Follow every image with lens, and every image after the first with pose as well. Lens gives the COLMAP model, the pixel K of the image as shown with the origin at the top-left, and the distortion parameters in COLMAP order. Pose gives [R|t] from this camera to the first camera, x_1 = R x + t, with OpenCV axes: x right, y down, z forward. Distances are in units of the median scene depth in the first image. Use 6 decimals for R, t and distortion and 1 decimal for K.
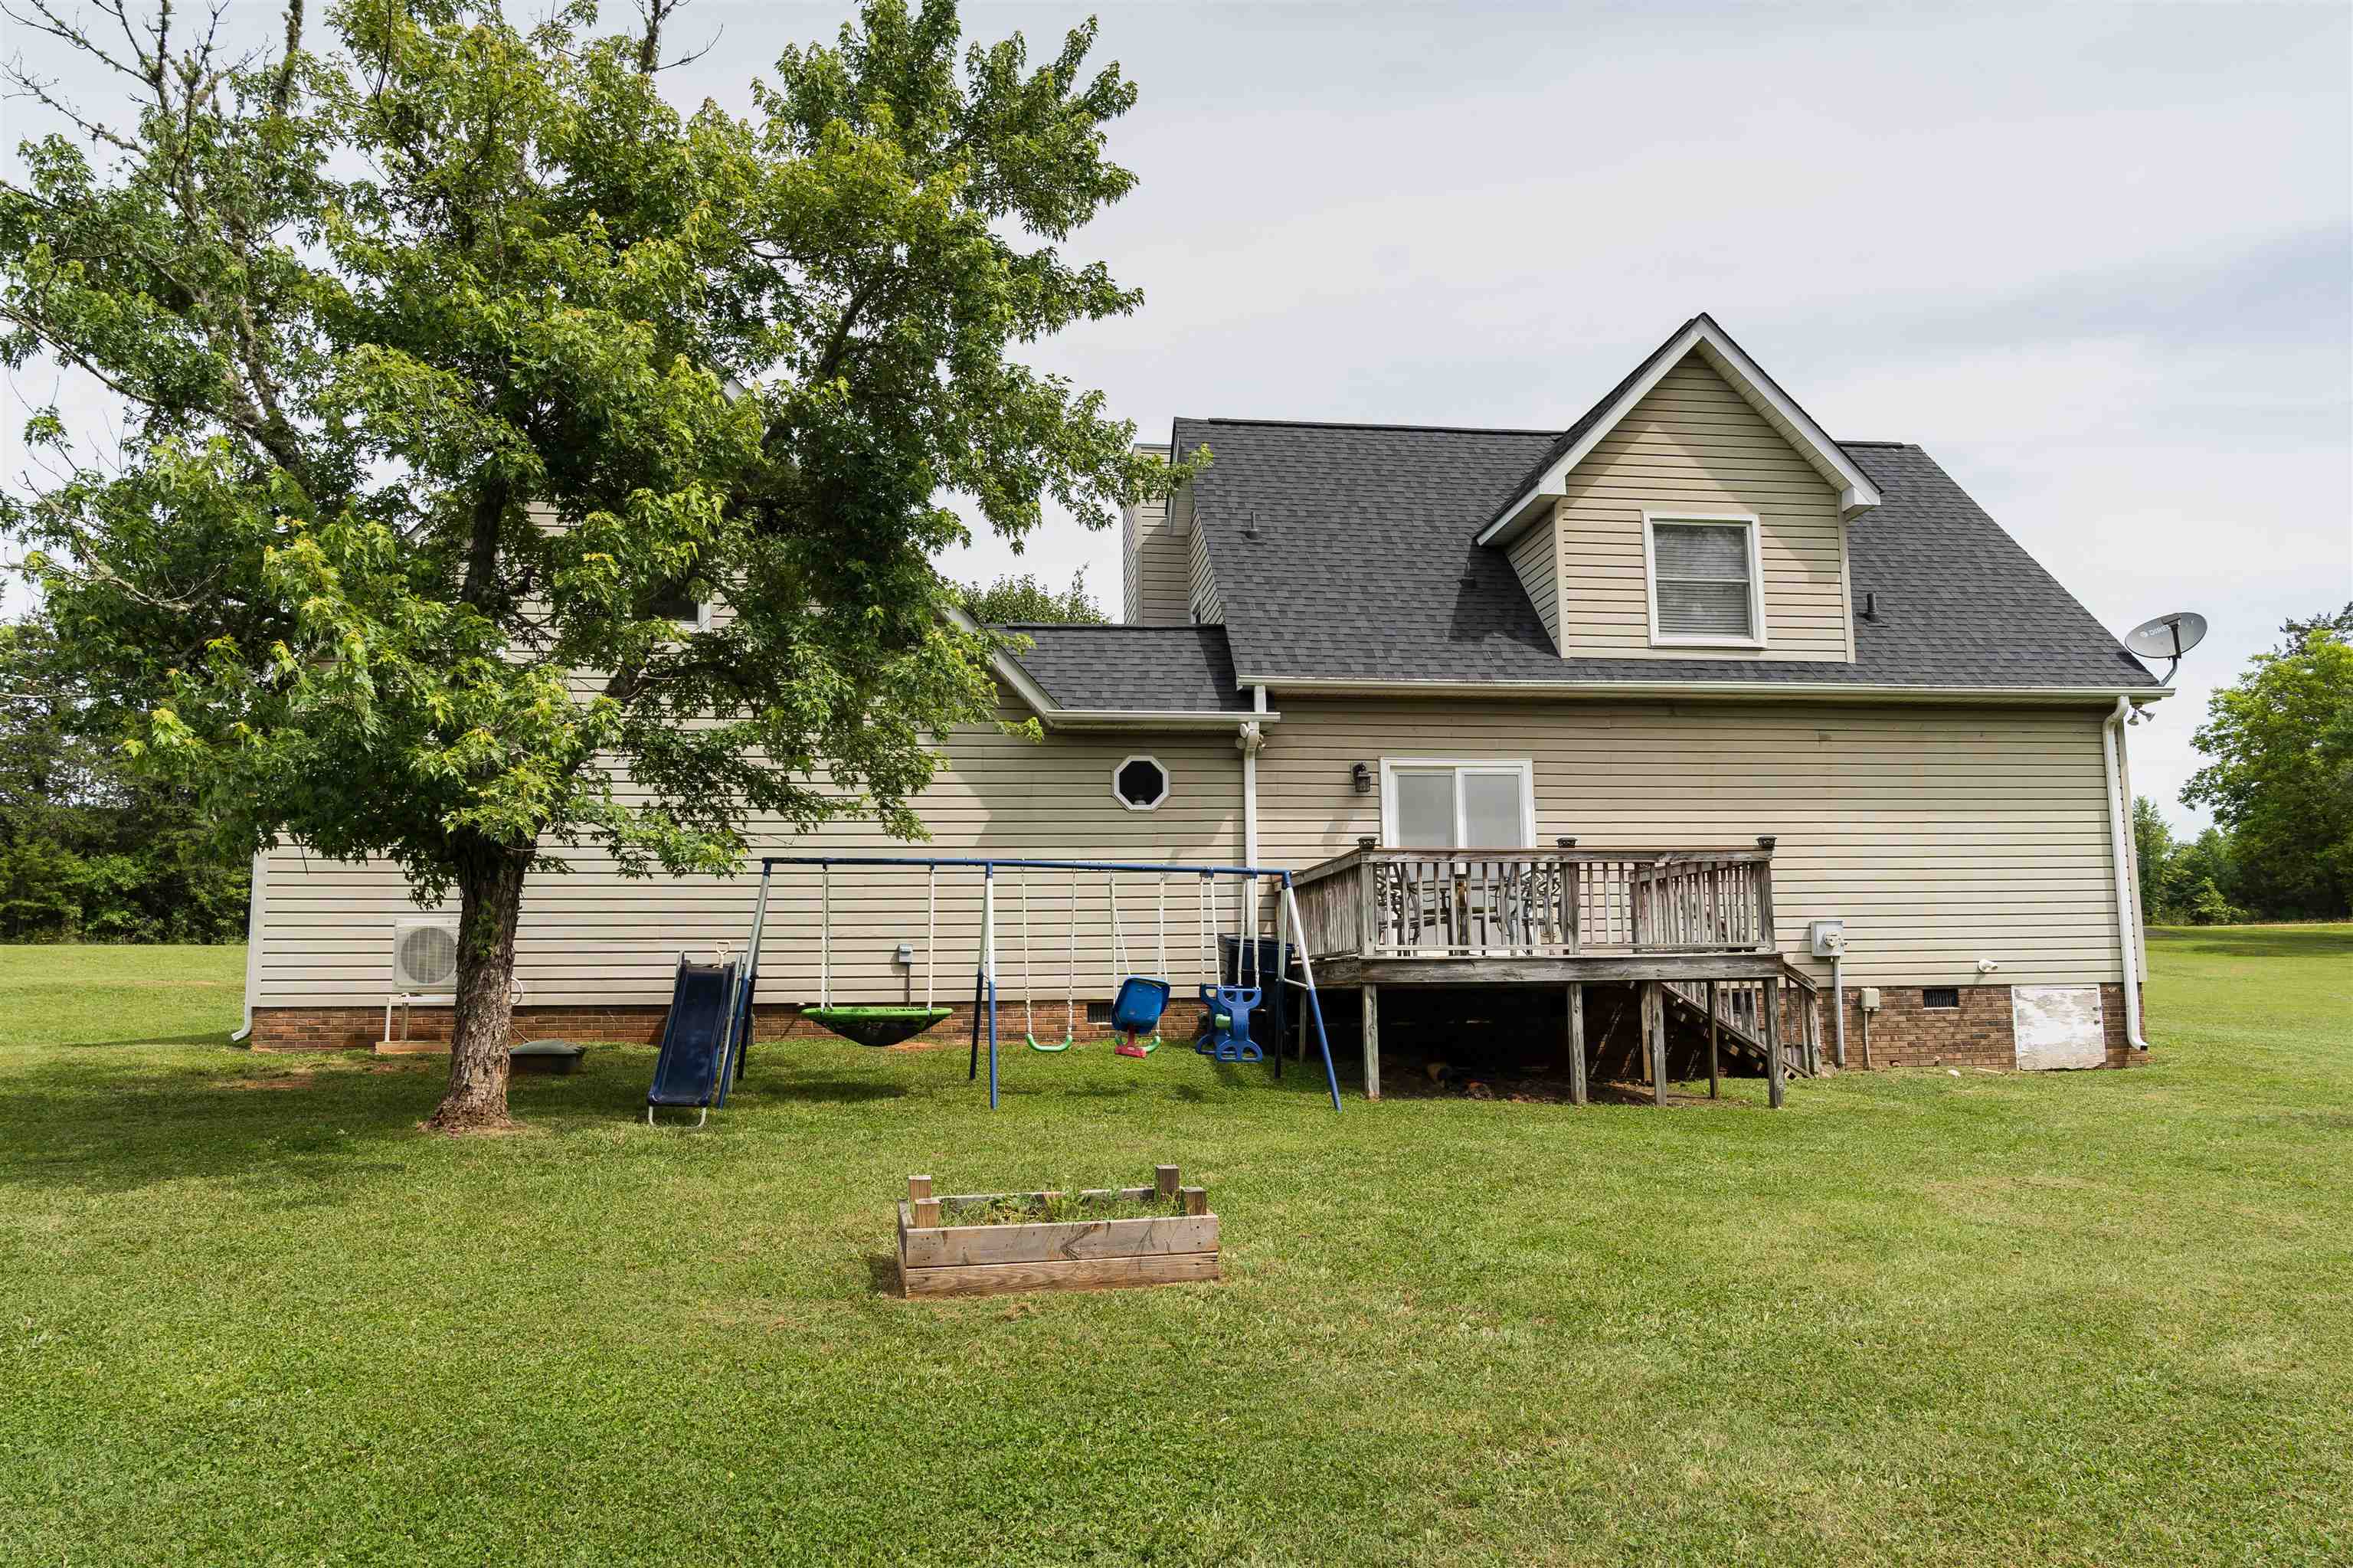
lens RADIAL K [[1603.8, 0, 1170.2], [0, 1603.8, 781.2], [0, 0, 1]] dist [-0.036249, 0.020096]
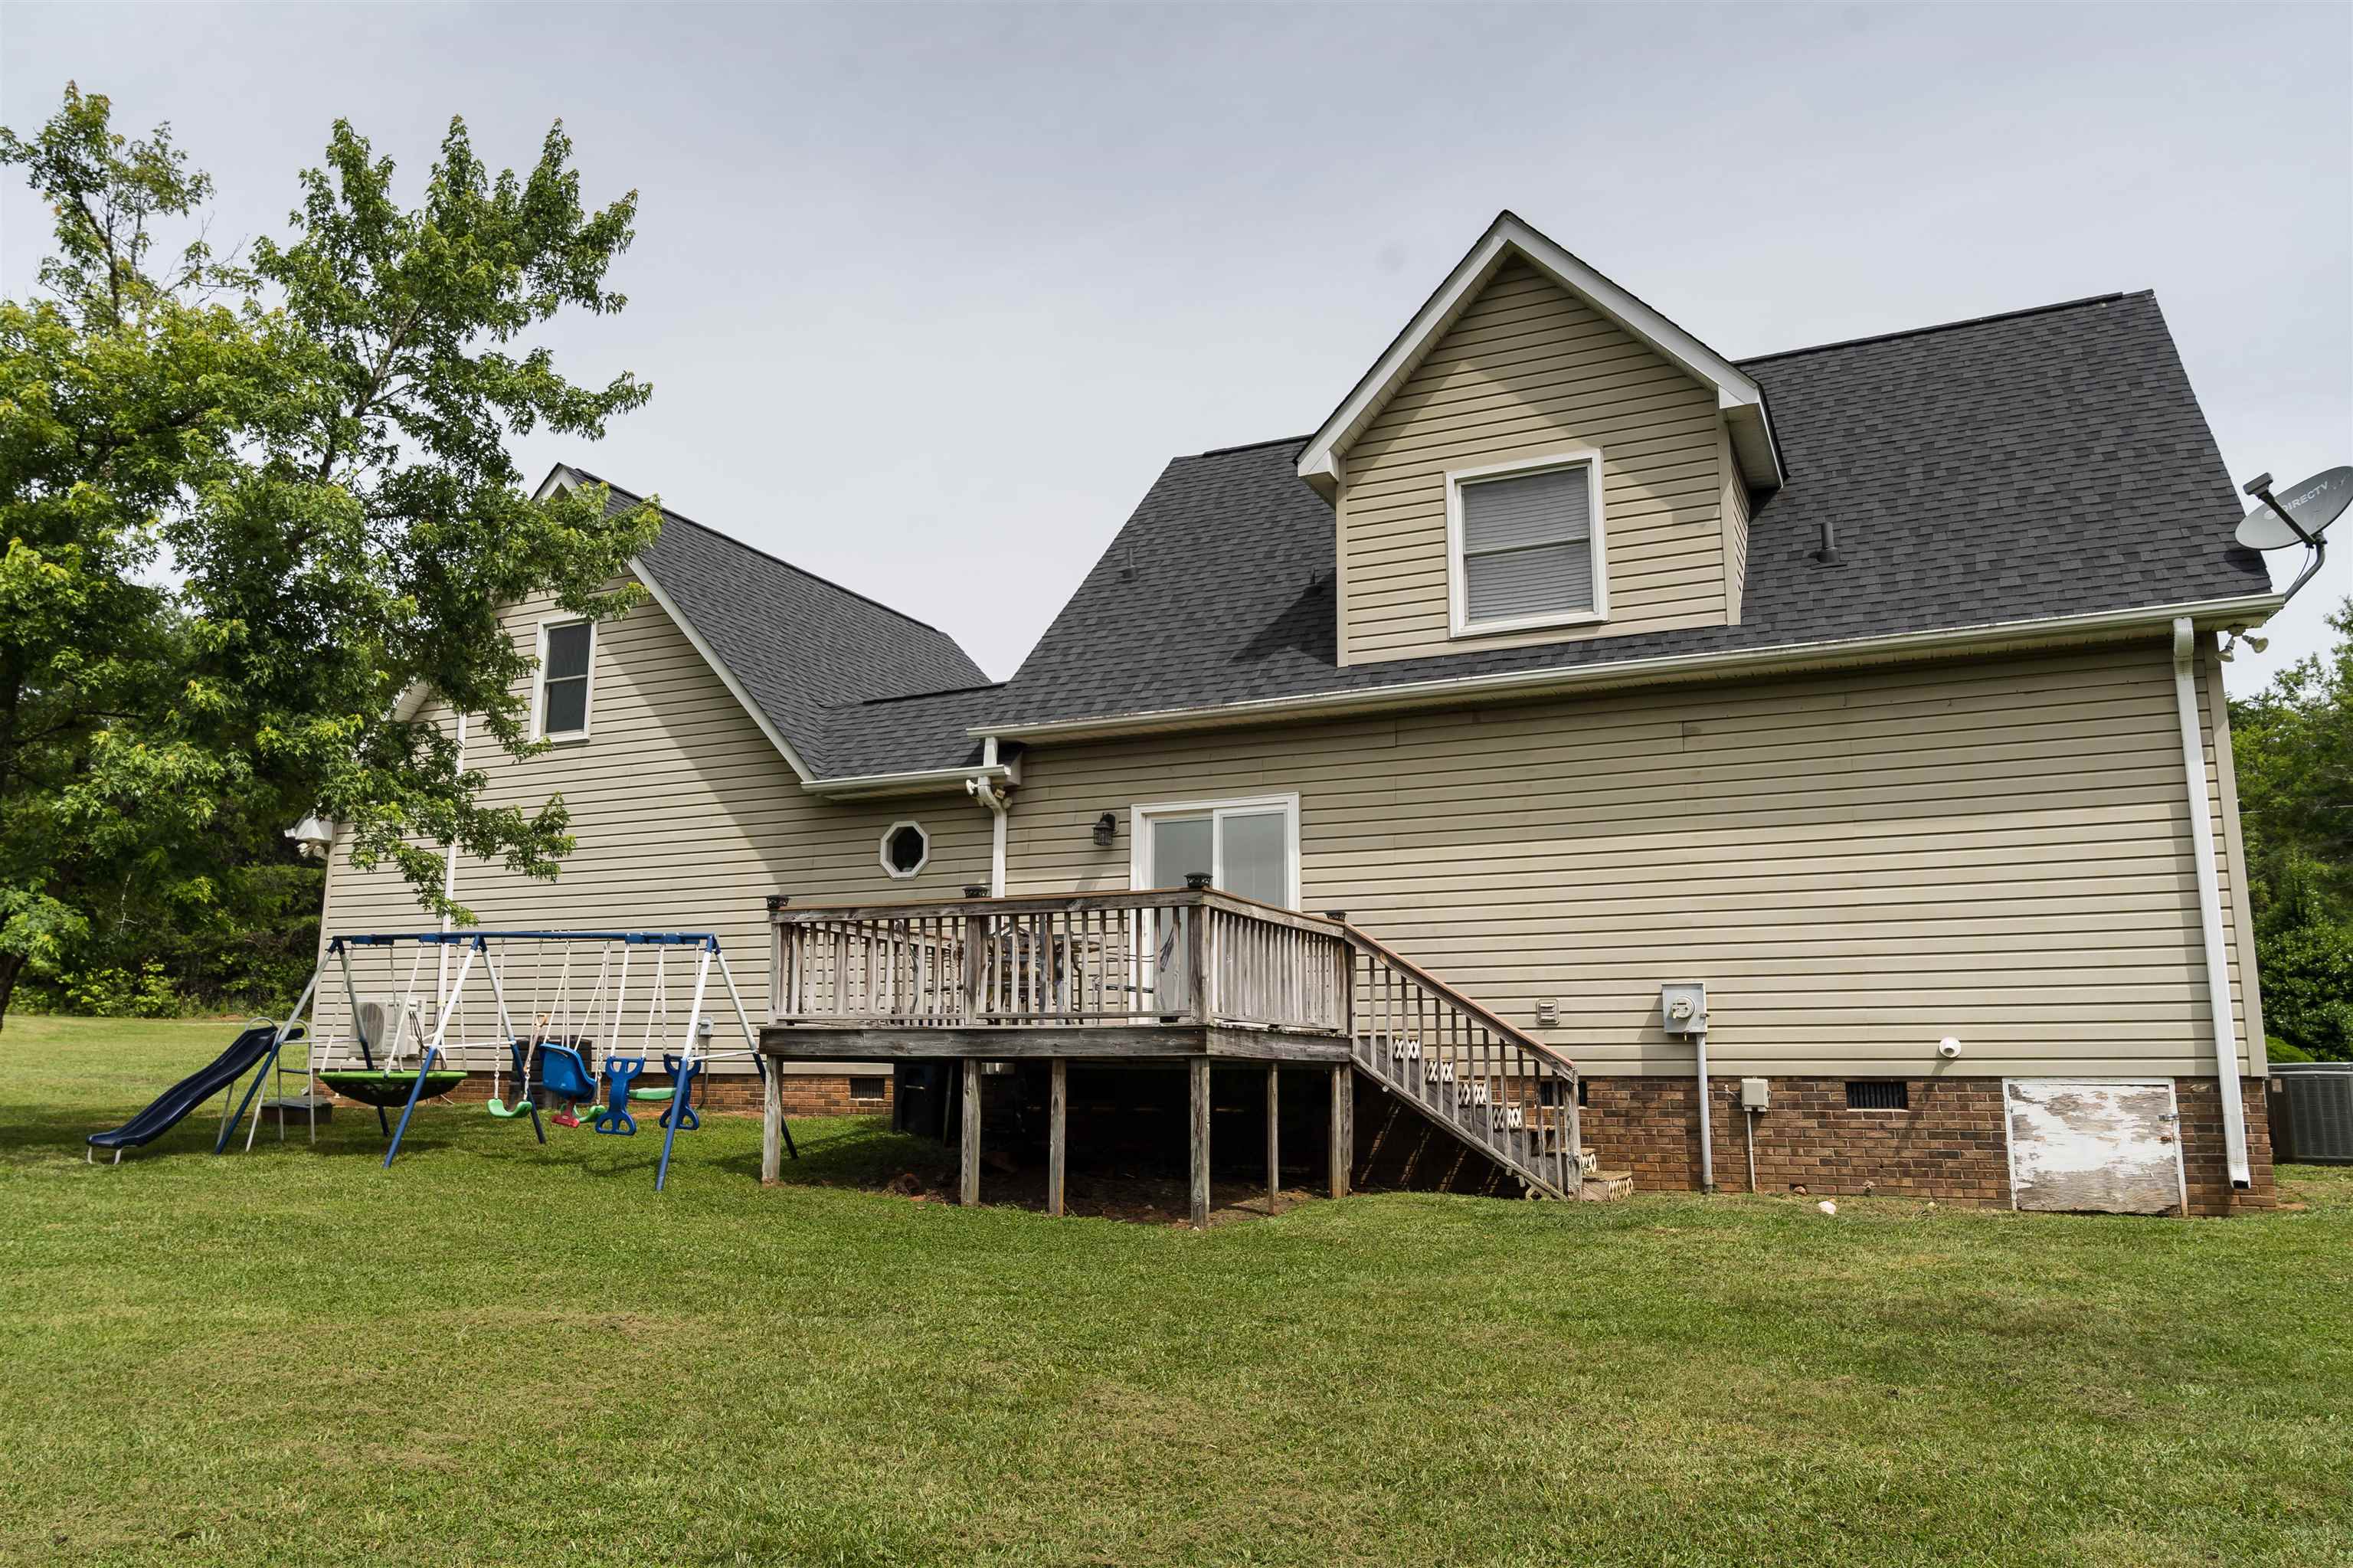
lens RADIAL K [[1603.8, 0, 1175.0], [0, 1603.8, 783.2], [0, 0, 1]] dist [-0.036249, 0.020096]
pose [[0.842313, -0.081175, -0.532840, 0.605808], [0.052676, 0.996259, -0.068505, 0.034300], [0.536408, 0.029635, 0.843438, 0.261384]]
